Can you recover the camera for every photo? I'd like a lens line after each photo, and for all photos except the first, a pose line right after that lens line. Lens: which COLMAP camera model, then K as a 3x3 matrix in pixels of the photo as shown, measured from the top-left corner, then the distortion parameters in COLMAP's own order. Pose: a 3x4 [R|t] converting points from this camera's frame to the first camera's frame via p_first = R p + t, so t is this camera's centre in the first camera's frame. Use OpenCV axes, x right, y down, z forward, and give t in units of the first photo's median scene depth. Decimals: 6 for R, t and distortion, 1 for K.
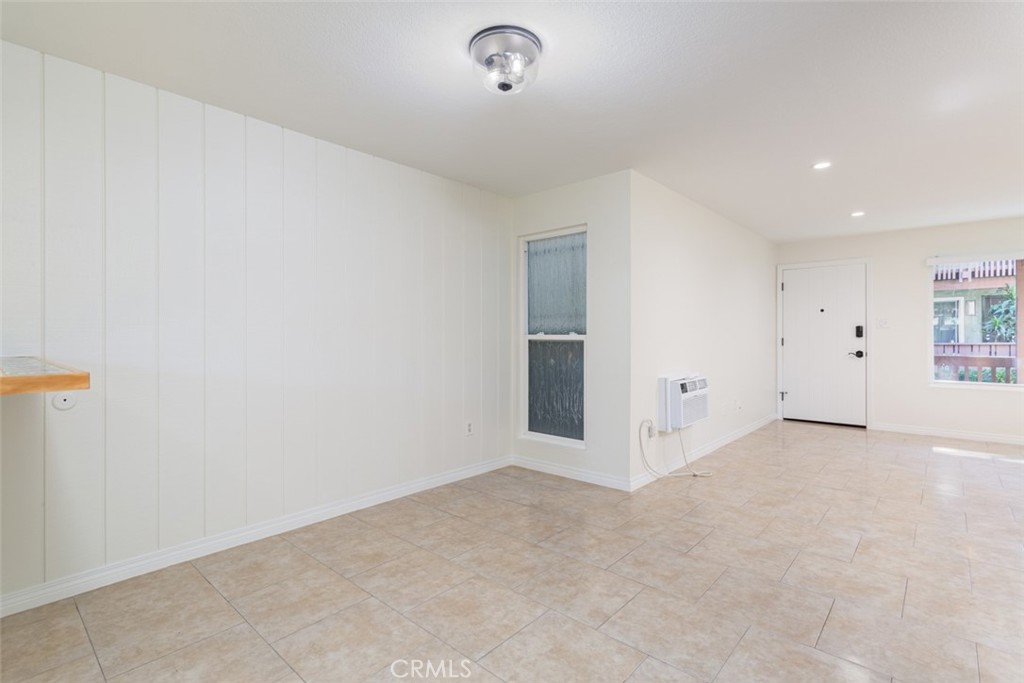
lens RADIAL K [[485.6, 0, 511.9], [0, 485.6, 333.7], [0, 0, 1]] dist [0.002850, 0.001043]
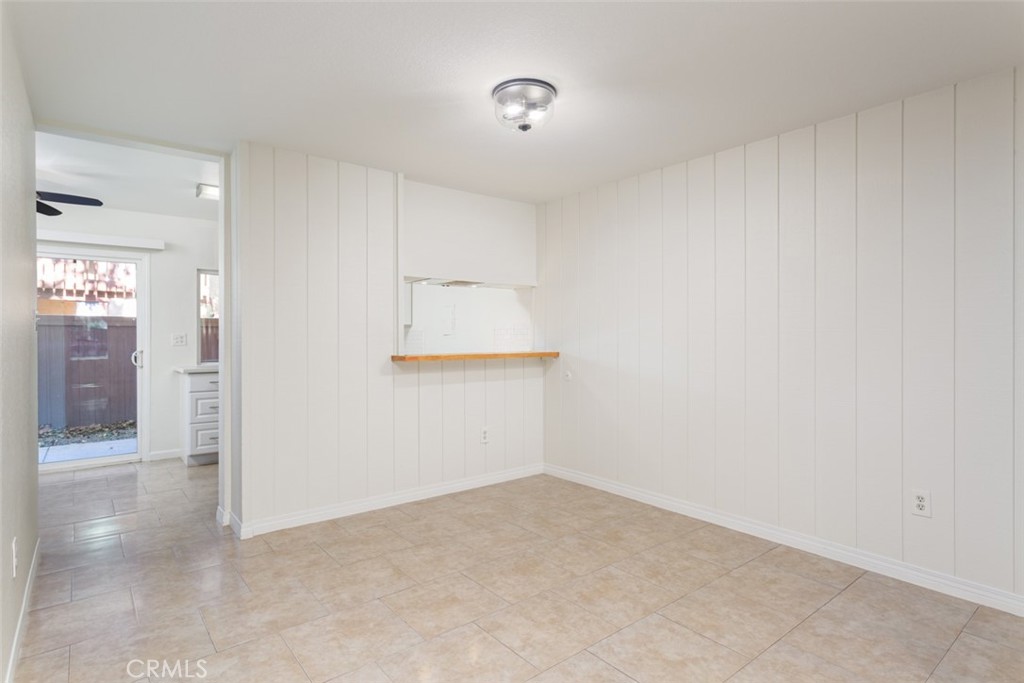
lens RADIAL K [[530.2, 0, 511.2], [0, 530.2, 338.2], [0, 0, 1]] dist [-0.003222, -0.000055]
pose [[-0.165980, 0.007866, -0.986098, 0.861573], [0.005612, 0.999960, 0.007032, -0.021535], [0.986113, -0.004367, -0.166018, 0.837464]]
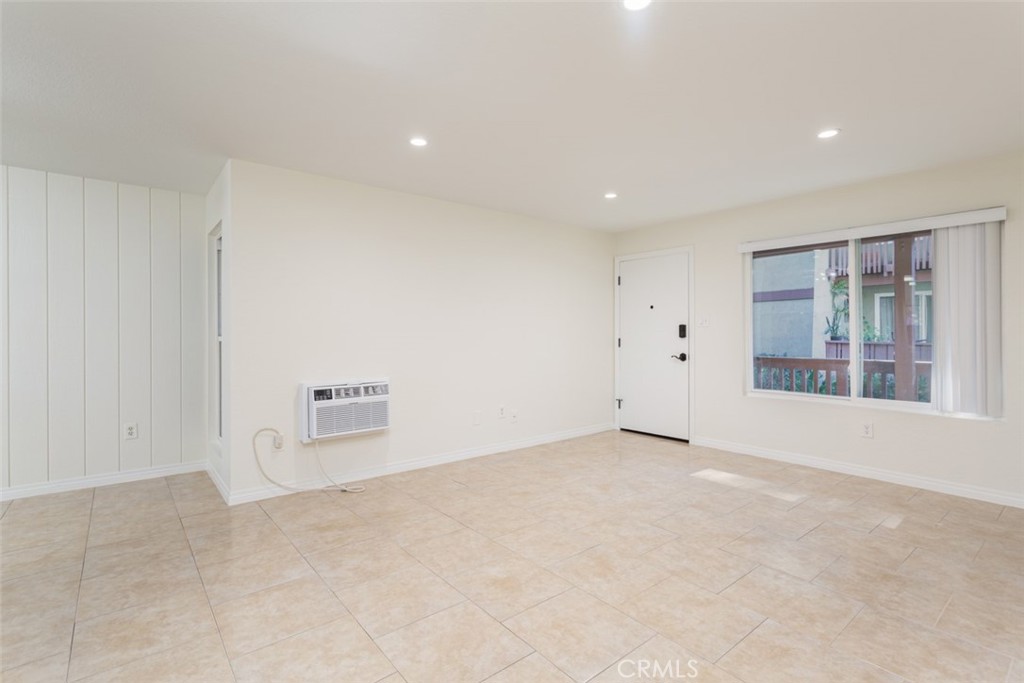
lens RADIAL K [[485.6, 0, 512.1], [0, 485.6, 332.5], [0, 0, 1]] dist [0.002850, 0.001043]
pose [[0.987094, -0.003123, -0.160113, 1.137622], [0.003343, 0.999994, 0.001108, -0.007384], [0.160108, -0.001629, 0.987098, 0.204258]]
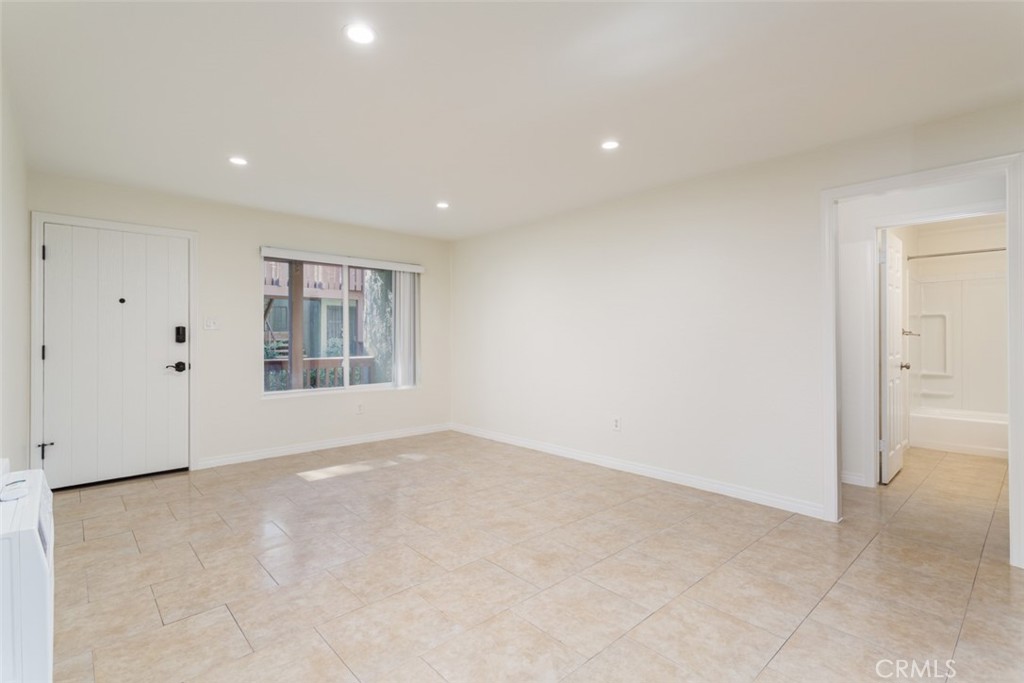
lens RADIAL K [[485.6, 0, 511.5], [0, 485.6, 334.4], [0, 0, 1]] dist [0.002850, 0.001043]
pose [[0.096895, 0.001553, 0.995293, 0.129619], [-0.002590, 0.999996, -0.001308, -0.010283], [-0.995291, -0.002451, 0.096898, 0.939877]]
